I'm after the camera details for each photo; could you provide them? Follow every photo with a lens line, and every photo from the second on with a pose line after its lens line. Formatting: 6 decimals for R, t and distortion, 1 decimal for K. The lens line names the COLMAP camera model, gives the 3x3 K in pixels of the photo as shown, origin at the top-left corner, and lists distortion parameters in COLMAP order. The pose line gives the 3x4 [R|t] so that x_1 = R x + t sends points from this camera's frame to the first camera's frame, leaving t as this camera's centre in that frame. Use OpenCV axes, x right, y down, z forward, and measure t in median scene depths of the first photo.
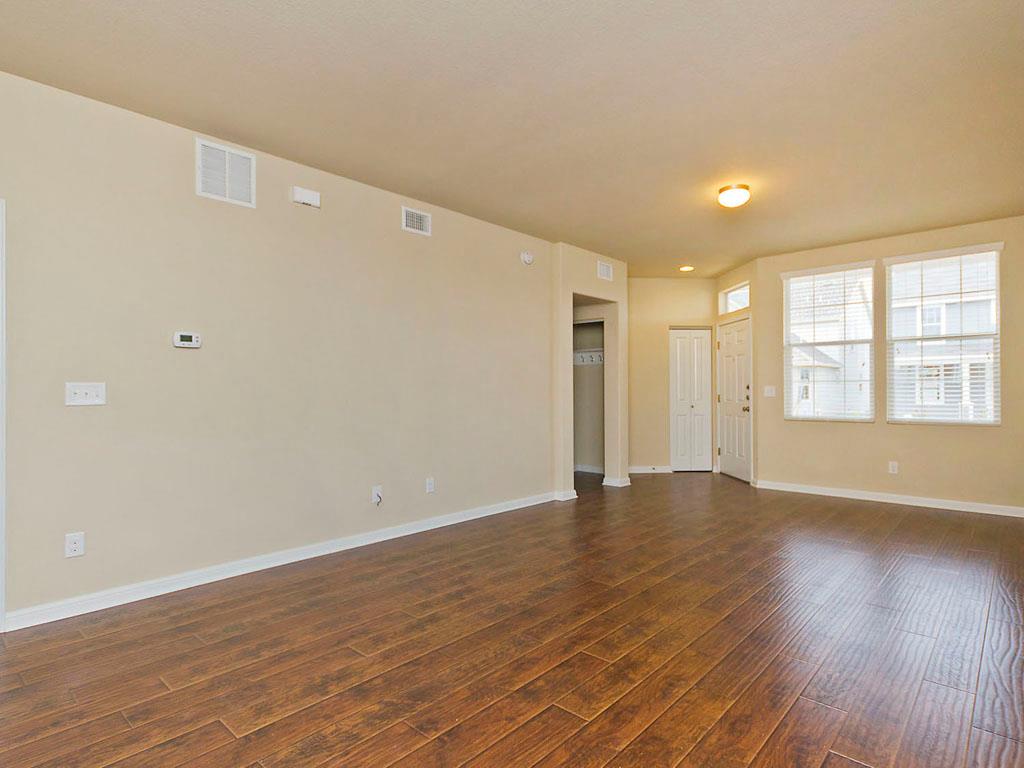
lens RADIAL K [[540.7, 0, 511.5], [0, 540.7, 393.1], [0, 0, 1]] dist [0.003318, 0.000405]
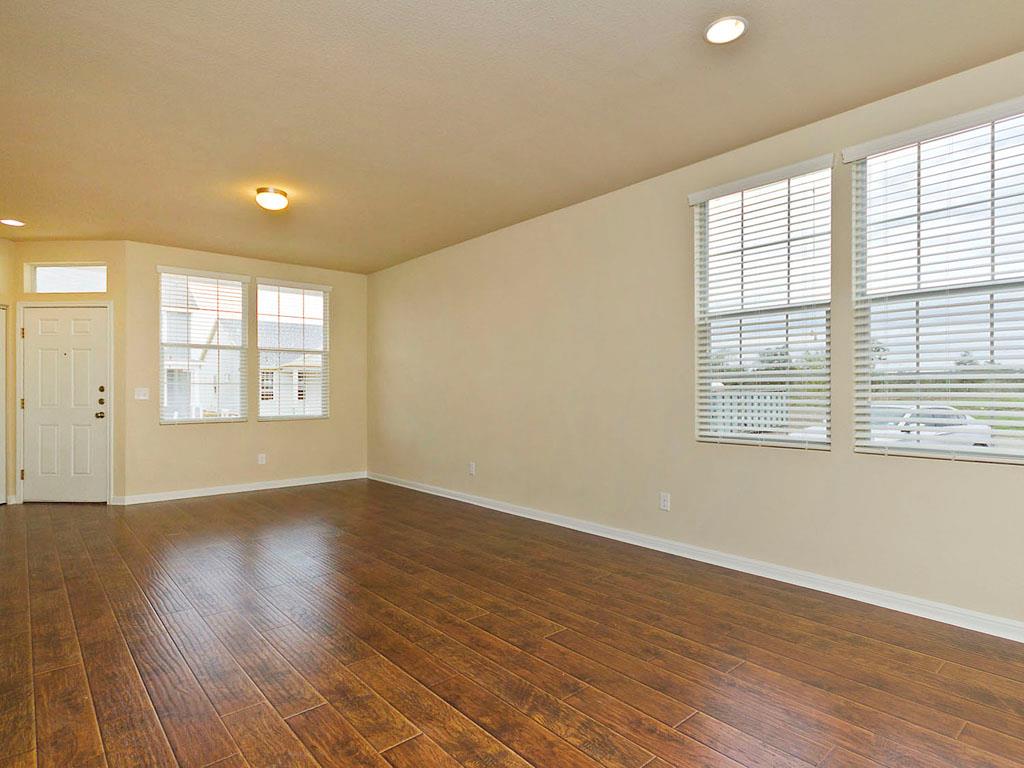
lens RADIAL K [[567.0, 0, 516.3], [0, 567.0, 395.6], [0, 0, 1]] dist [0.002783, 0.000820]
pose [[0.116167, -0.005459, 0.993215, -0.638536], [0.006541, 0.999967, 0.004731, -0.000893], [-0.993208, 0.005947, 0.116199, 0.462273]]
